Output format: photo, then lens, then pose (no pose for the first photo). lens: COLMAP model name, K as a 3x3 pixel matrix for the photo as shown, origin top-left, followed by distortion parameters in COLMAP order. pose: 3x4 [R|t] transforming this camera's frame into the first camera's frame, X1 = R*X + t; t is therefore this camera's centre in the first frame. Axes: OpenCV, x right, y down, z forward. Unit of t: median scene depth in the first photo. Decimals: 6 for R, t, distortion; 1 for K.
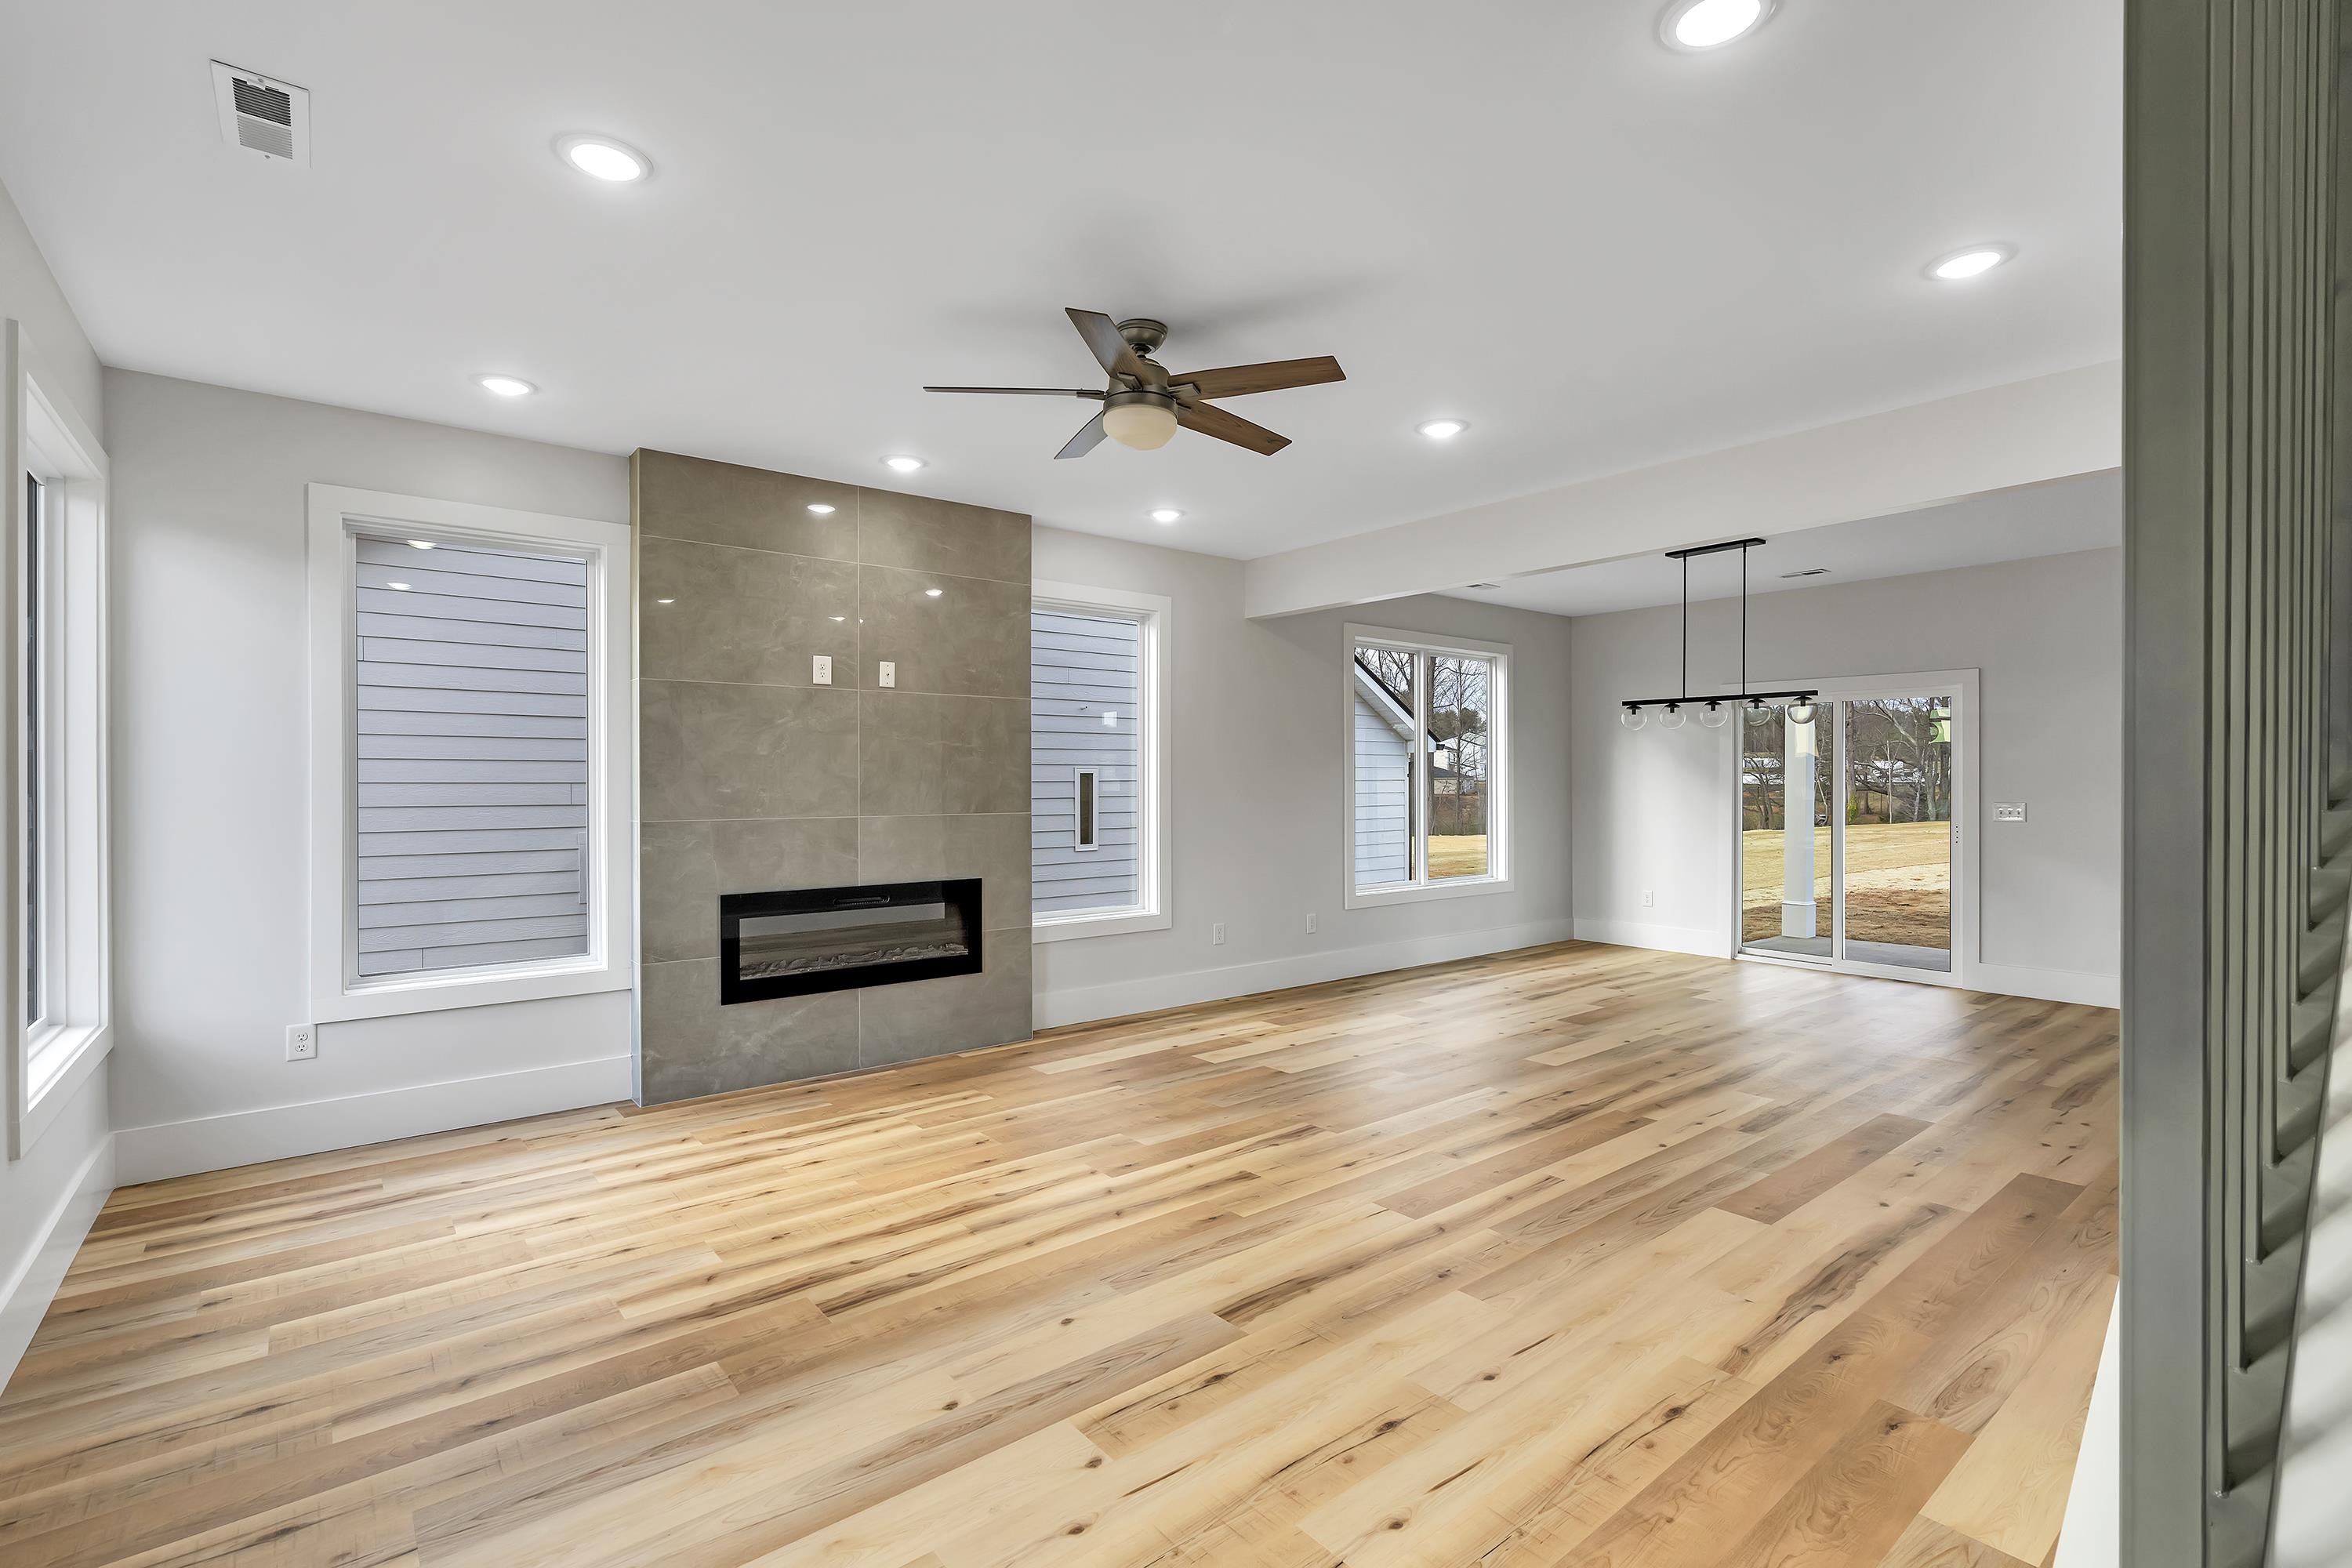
lens RADIAL K [[1073.9, 0, 1186.0], [0, 1073.9, 781.6], [0, 0, 1]] dist [-0.000507, -0.000031]
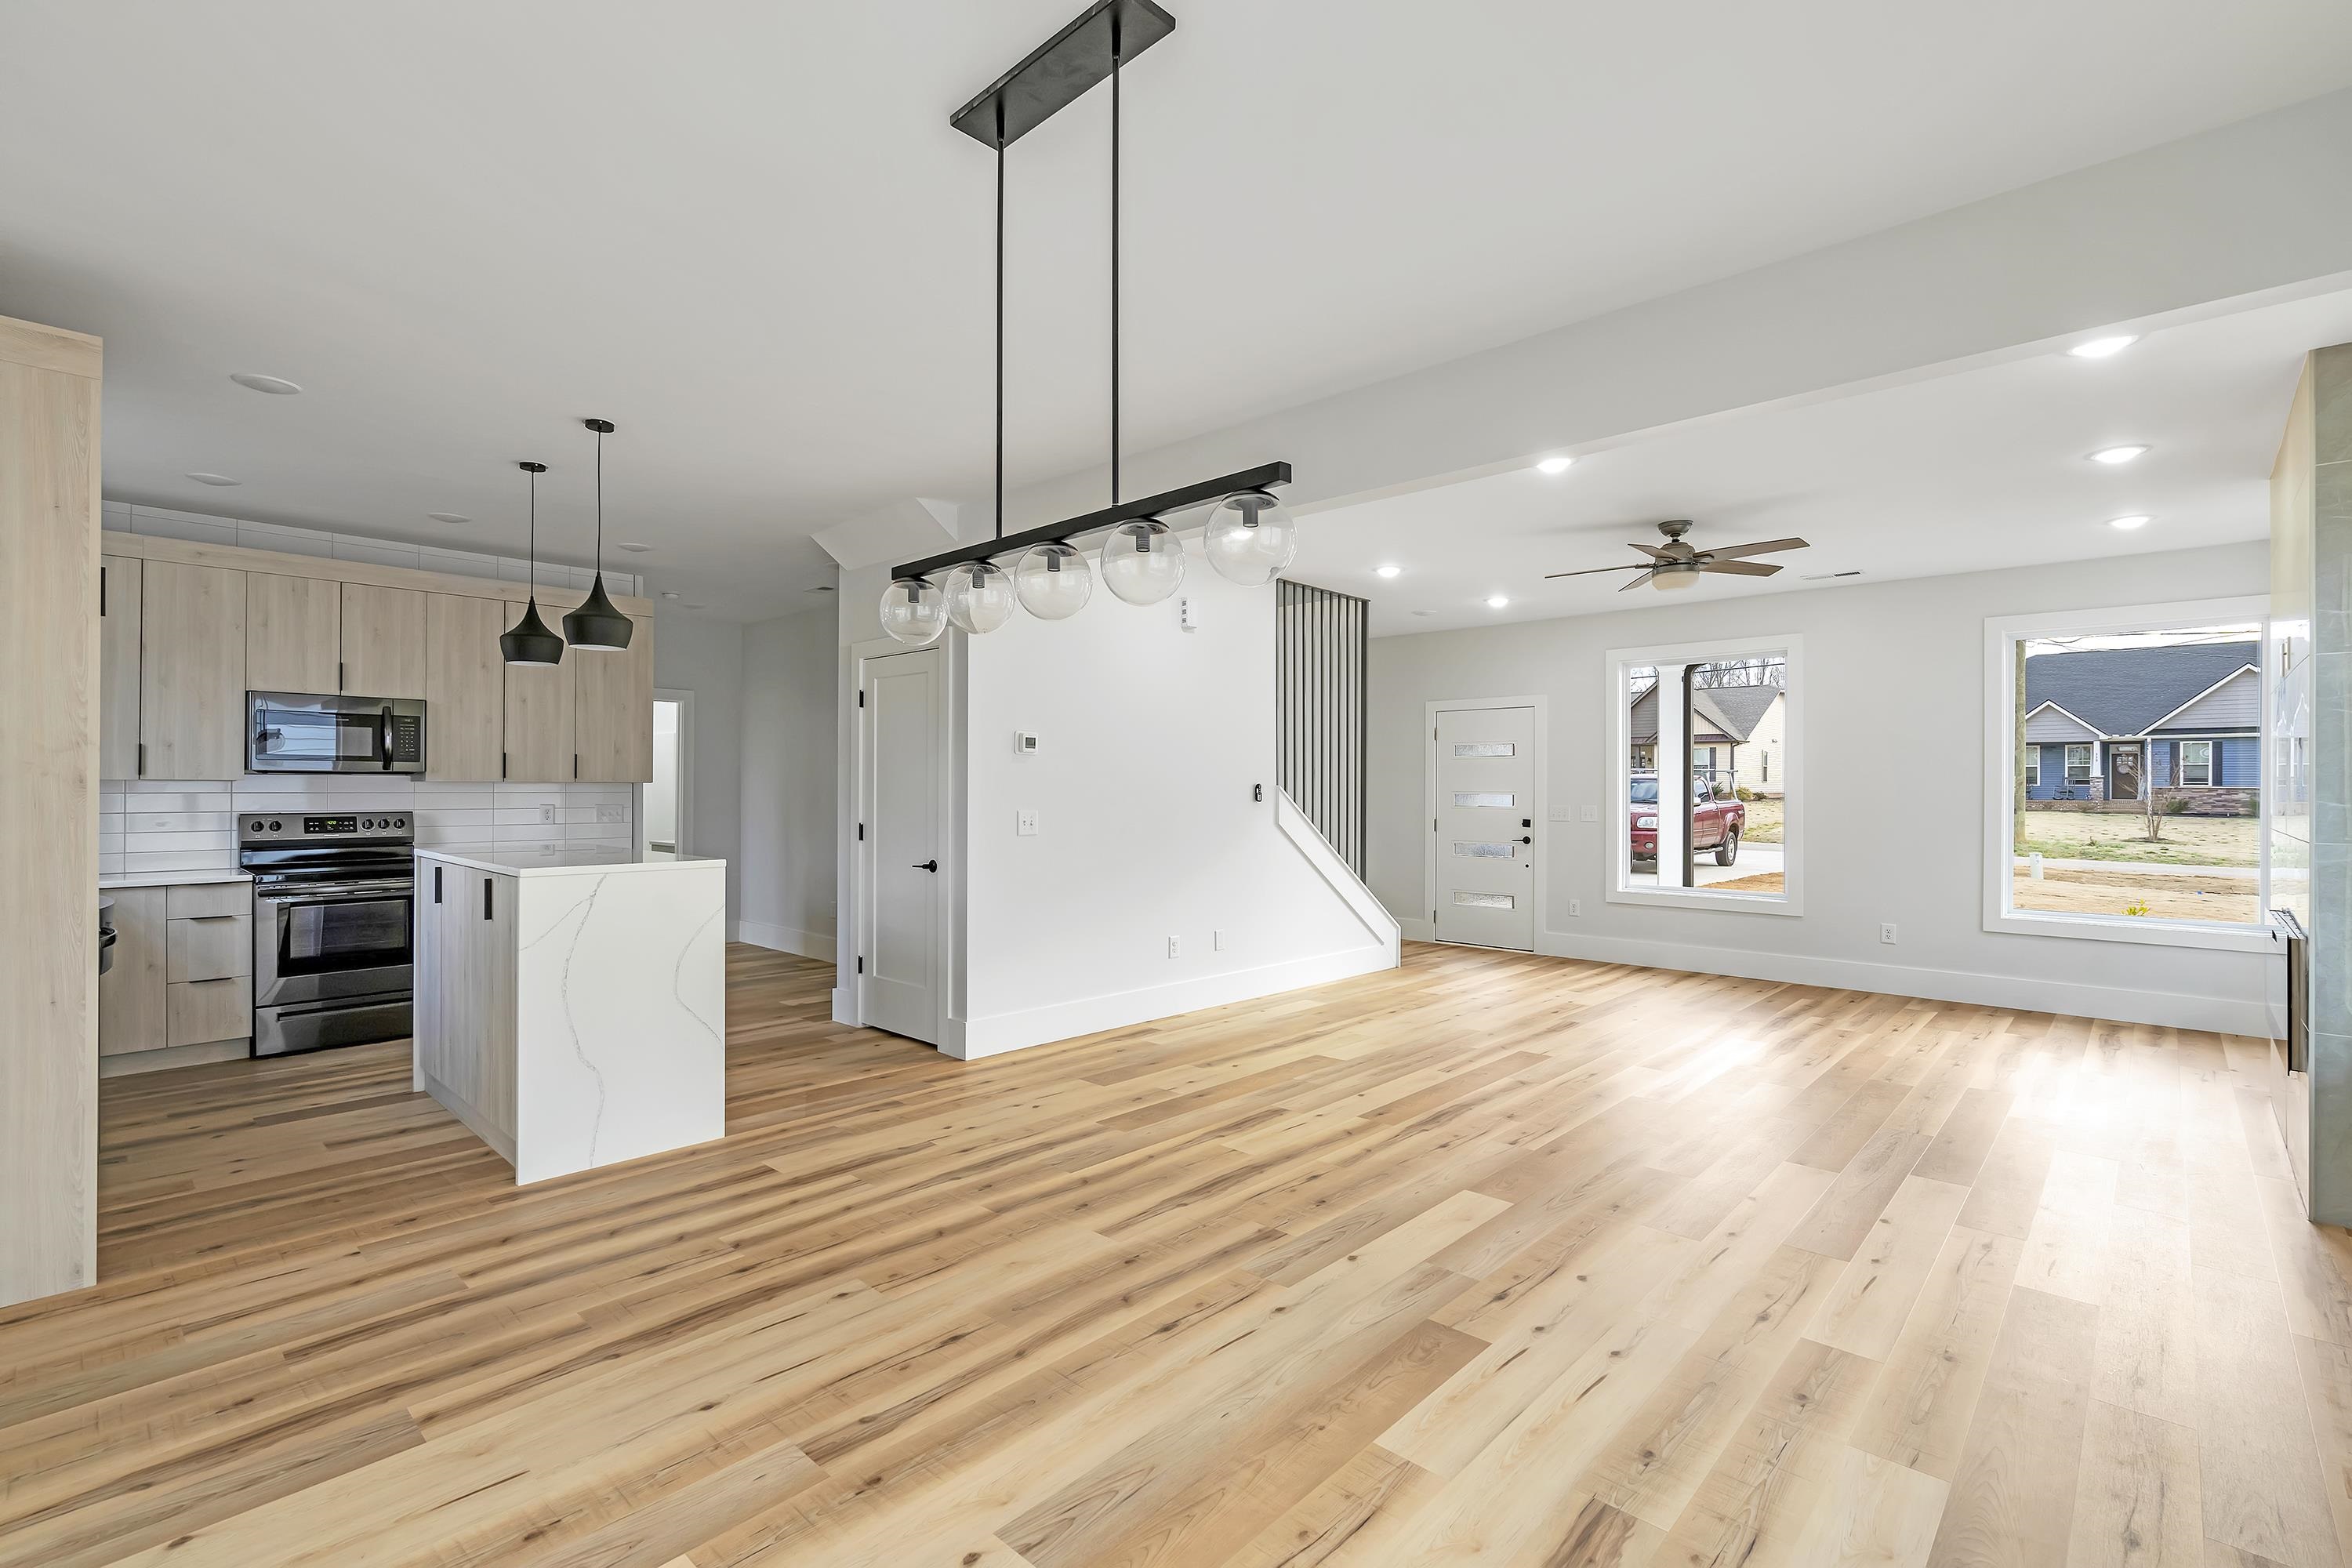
lens RADIAL K [[1043.8, 0, 1176.0], [0, 1043.8, 784.0], [0, 0, 1]] dist [-0.002088, -0.000253]
pose [[-0.992311, -0.002774, -0.123739, 0.919507], [-0.002366, 0.999991, -0.003446, -0.002588], [0.123747, -0.003127, -0.992309, 2.467026]]
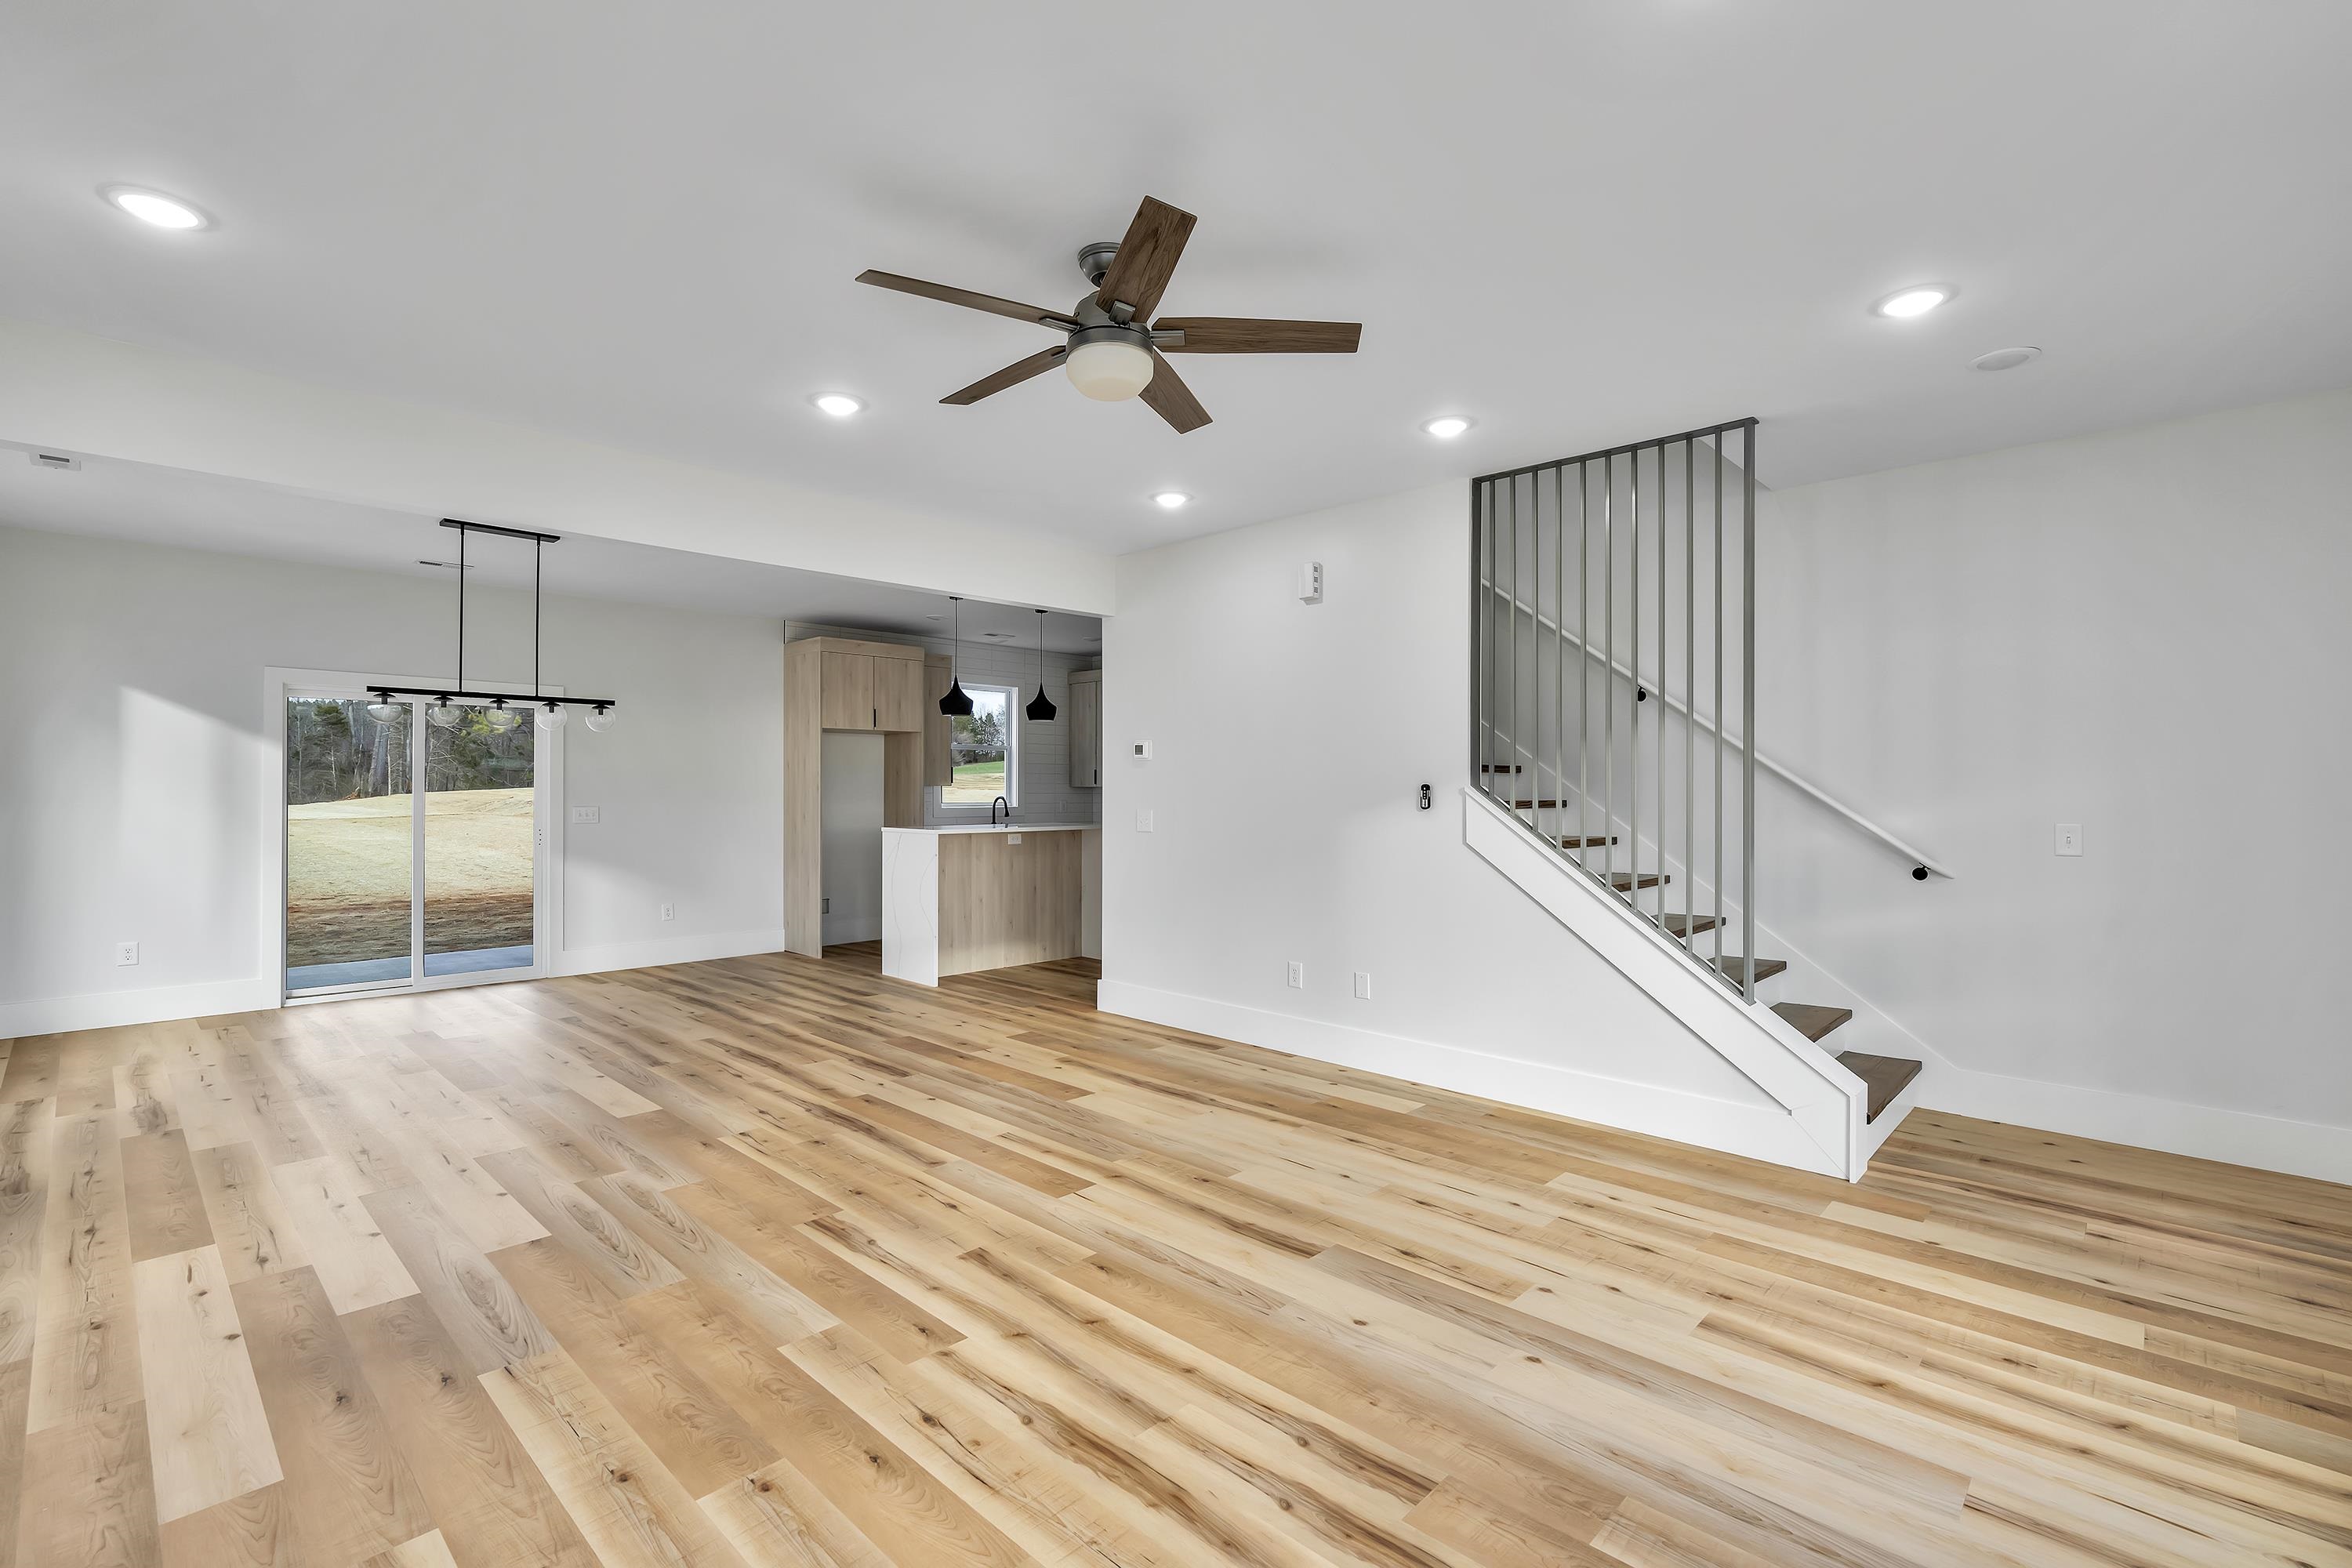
lens RADIAL K [[1043.8, 0, 1176.0], [0, 1043.8, 784.0], [0, 0, 1]] dist [-0.002088, -0.000253]
pose [[-0.122013, 0.005390, 0.992514, -0.838287], [-0.002292, 0.999981, -0.005712, 0.000622], [-0.992526, -0.002972, -0.121999, 1.015015]]
